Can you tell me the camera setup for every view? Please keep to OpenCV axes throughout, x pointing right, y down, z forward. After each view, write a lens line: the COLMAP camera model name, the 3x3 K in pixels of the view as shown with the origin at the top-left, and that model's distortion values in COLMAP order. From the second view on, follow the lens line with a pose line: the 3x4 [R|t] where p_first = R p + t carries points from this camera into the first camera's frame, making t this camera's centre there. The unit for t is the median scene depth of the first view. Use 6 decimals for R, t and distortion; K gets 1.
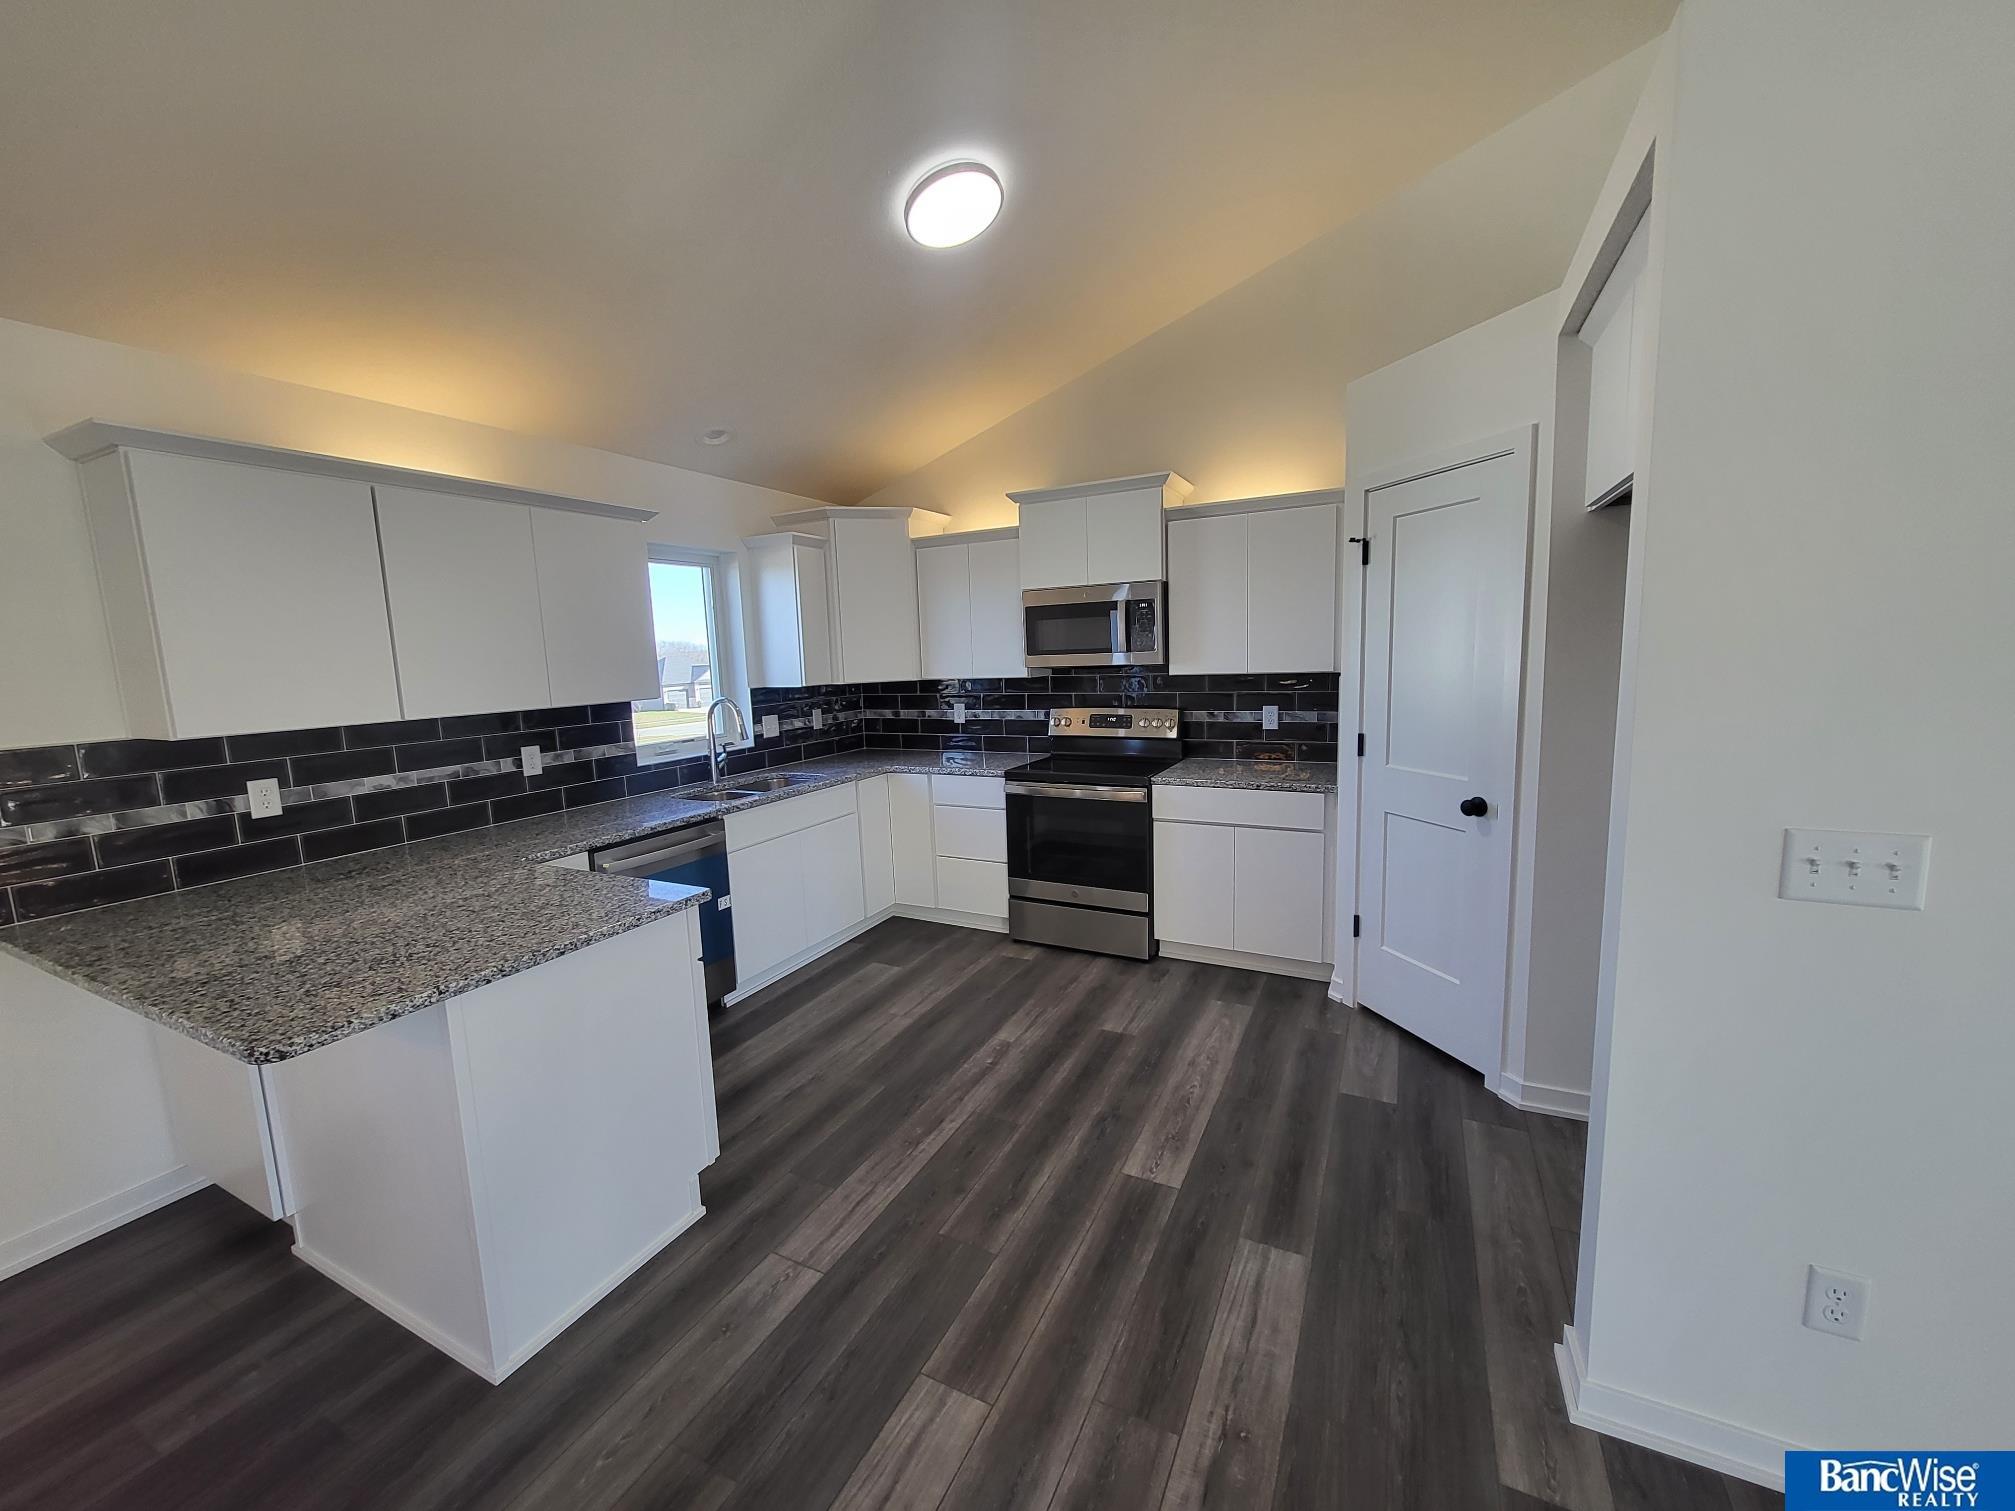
lens RADIAL K [[791.6, 0, 1007.5], [0, 791.6, 755.5], [0, 0, 1]] dist [-0.000673, -0.000092]
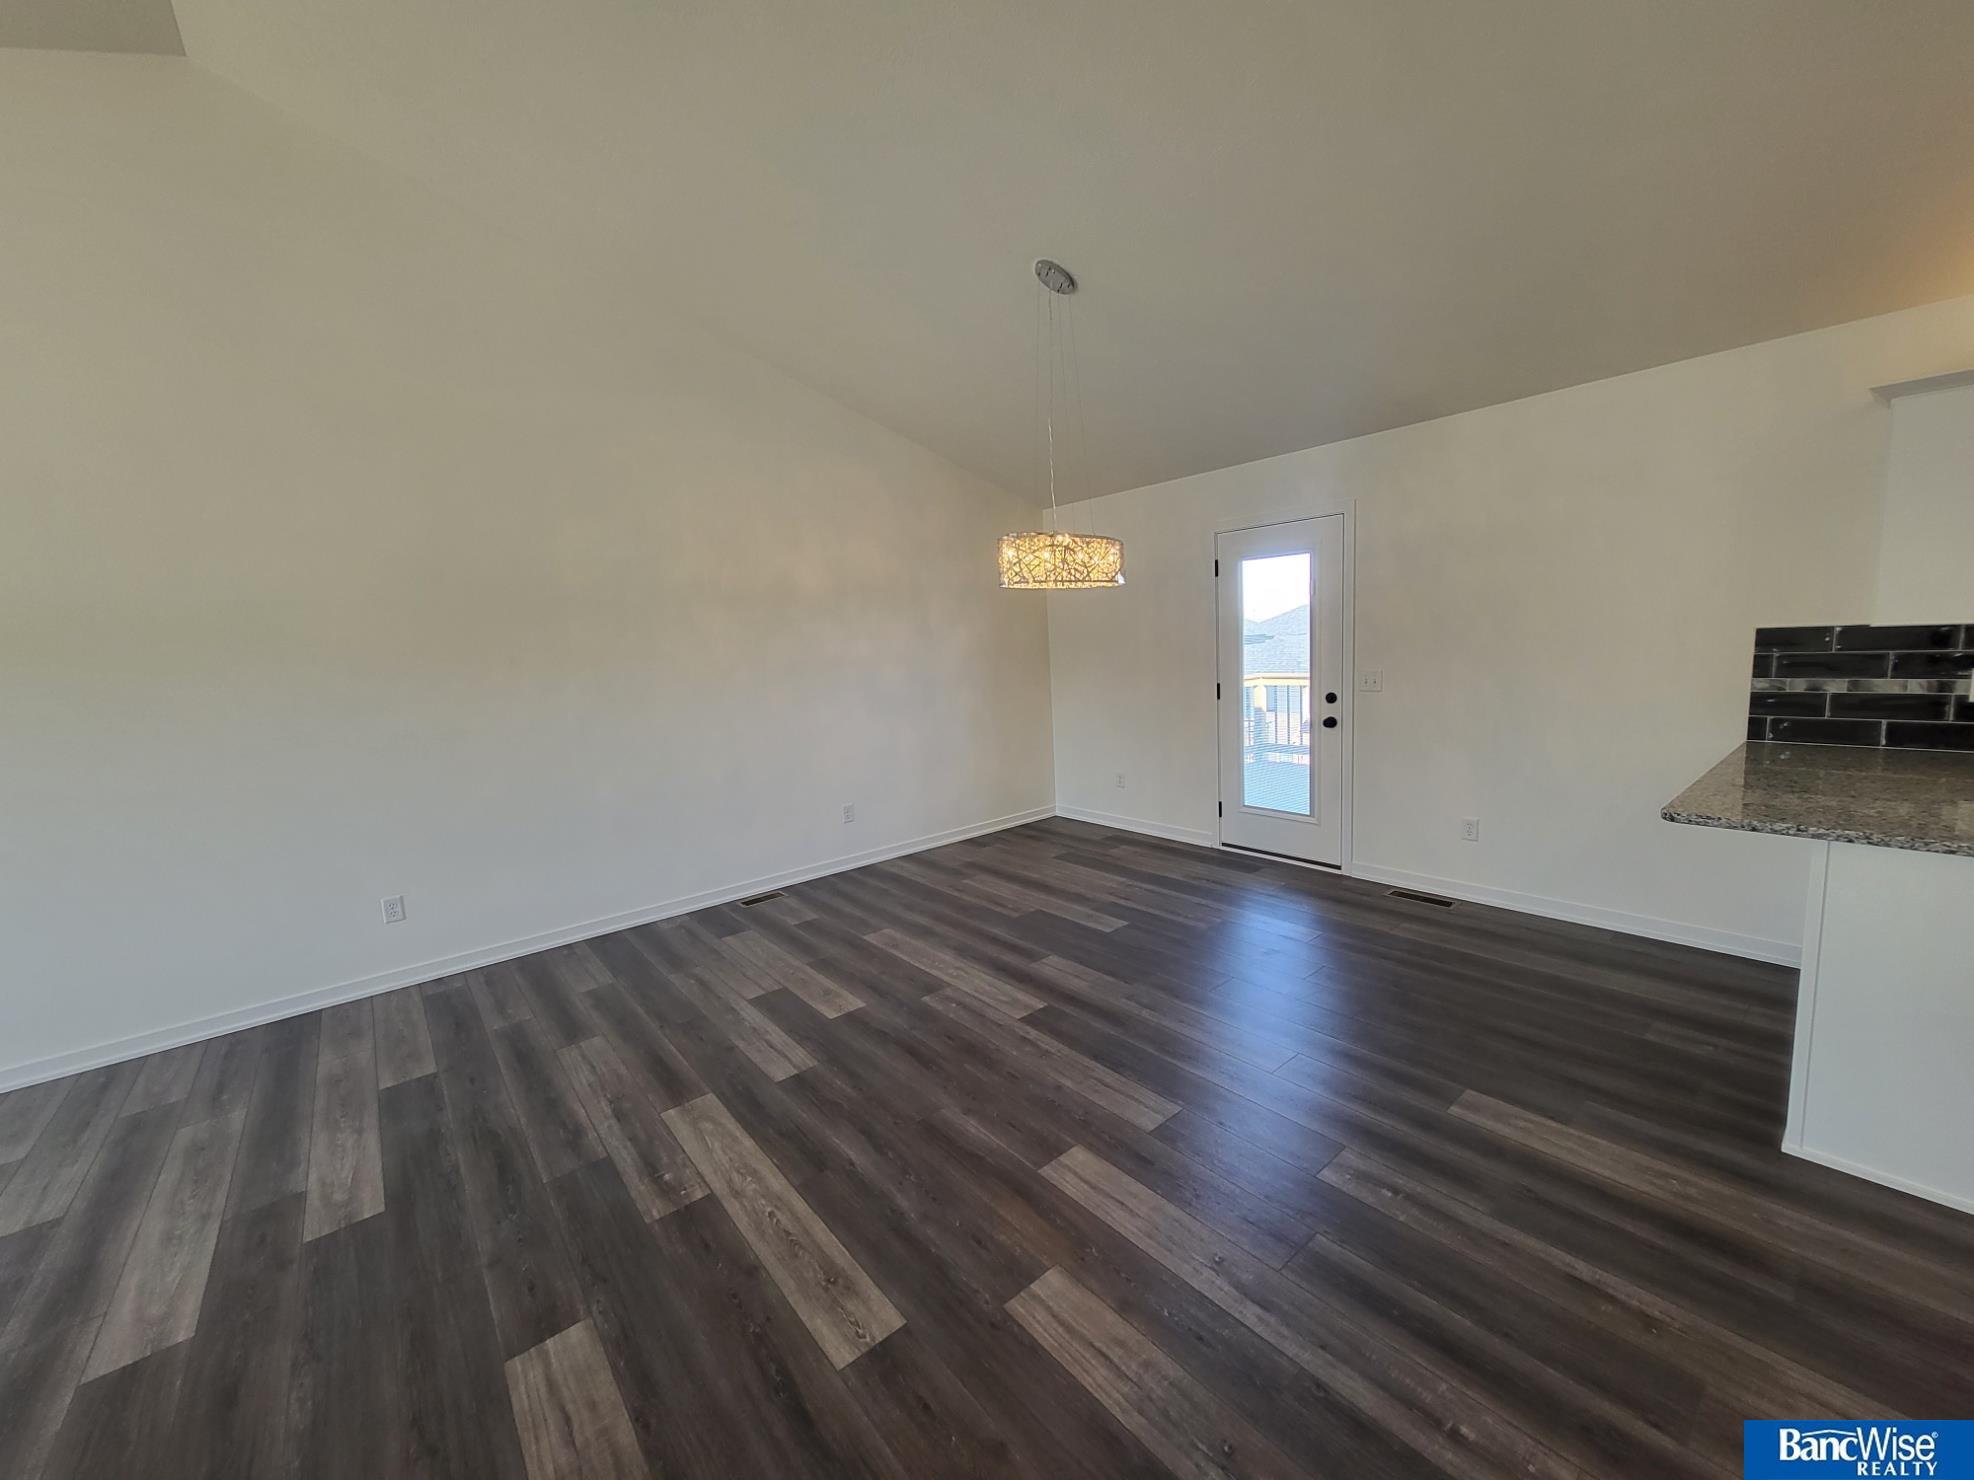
lens RADIAL K [[767.9, 0, 987.0], [0, 767.9, 740.0], [0, 0, 1]] dist [-0.002705, -0.000357]
pose [[-0.400300, 0.182318, -0.898065, 0.384621], [-0.051014, 0.974056, 0.220484, -0.022765], [0.914963, 0.134074, -0.380613, 0.097751]]
